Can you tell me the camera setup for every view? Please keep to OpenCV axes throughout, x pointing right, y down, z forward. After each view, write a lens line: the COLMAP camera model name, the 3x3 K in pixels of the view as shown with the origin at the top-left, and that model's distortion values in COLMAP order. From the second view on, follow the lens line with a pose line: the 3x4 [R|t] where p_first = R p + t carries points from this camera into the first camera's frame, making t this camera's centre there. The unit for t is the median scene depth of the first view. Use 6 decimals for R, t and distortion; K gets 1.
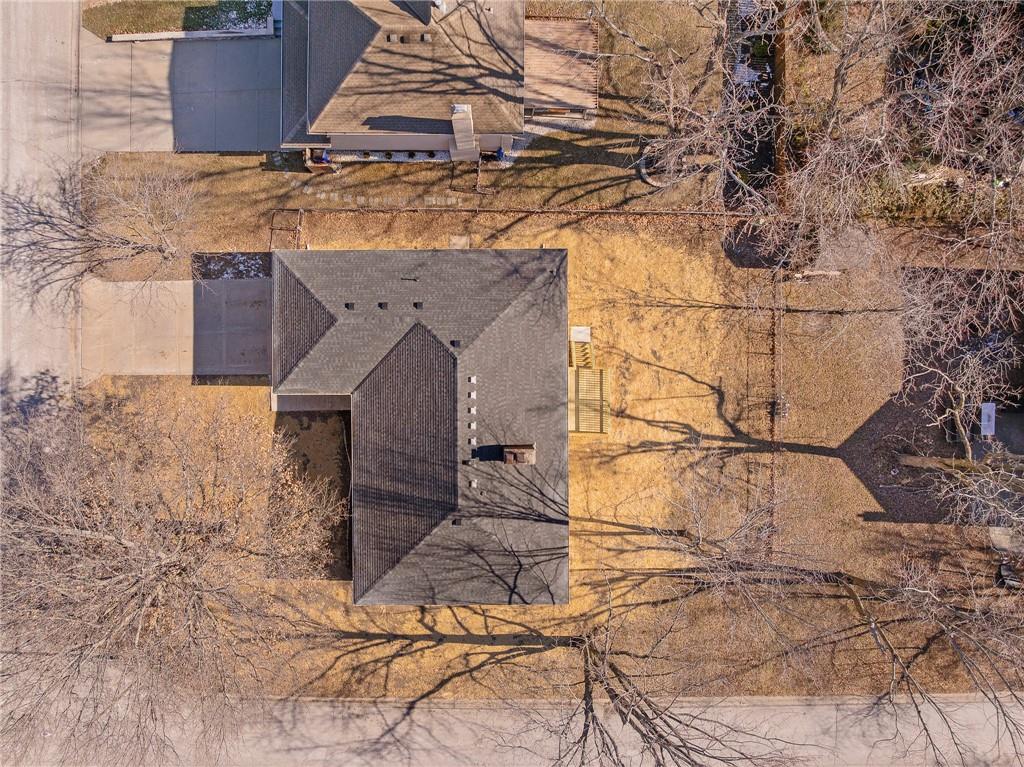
lens RADIAL K [[732.1, 0, 513.1], [0, 732.1, 365.4], [0, 0, 1]] dist [-0.036942, -0.004155]
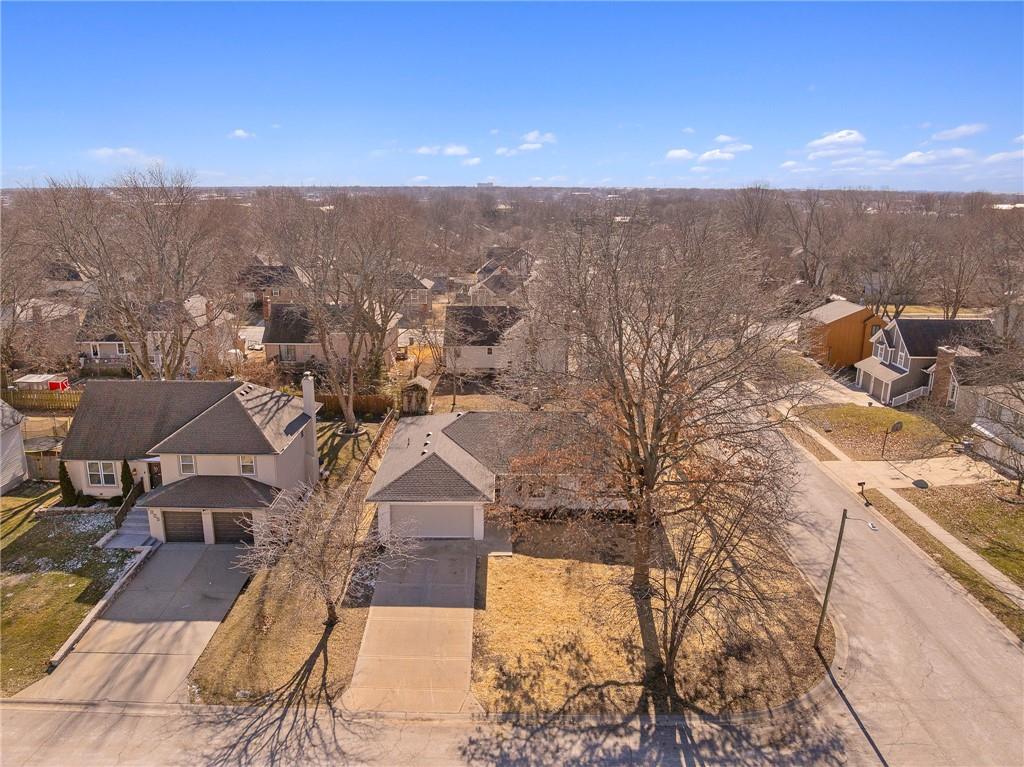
lens RADIAL K [[710.3, 0, 512.0], [0, 710.3, 383.5], [0, 0, 1]] dist [-0.039831, 0.007616]
pose [[-0.011998, -0.271262, 0.962431, -1.208443], [0.999808, -0.018183, 0.007339, 0.058732], [0.015509, 0.962334, 0.271428, 0.483877]]
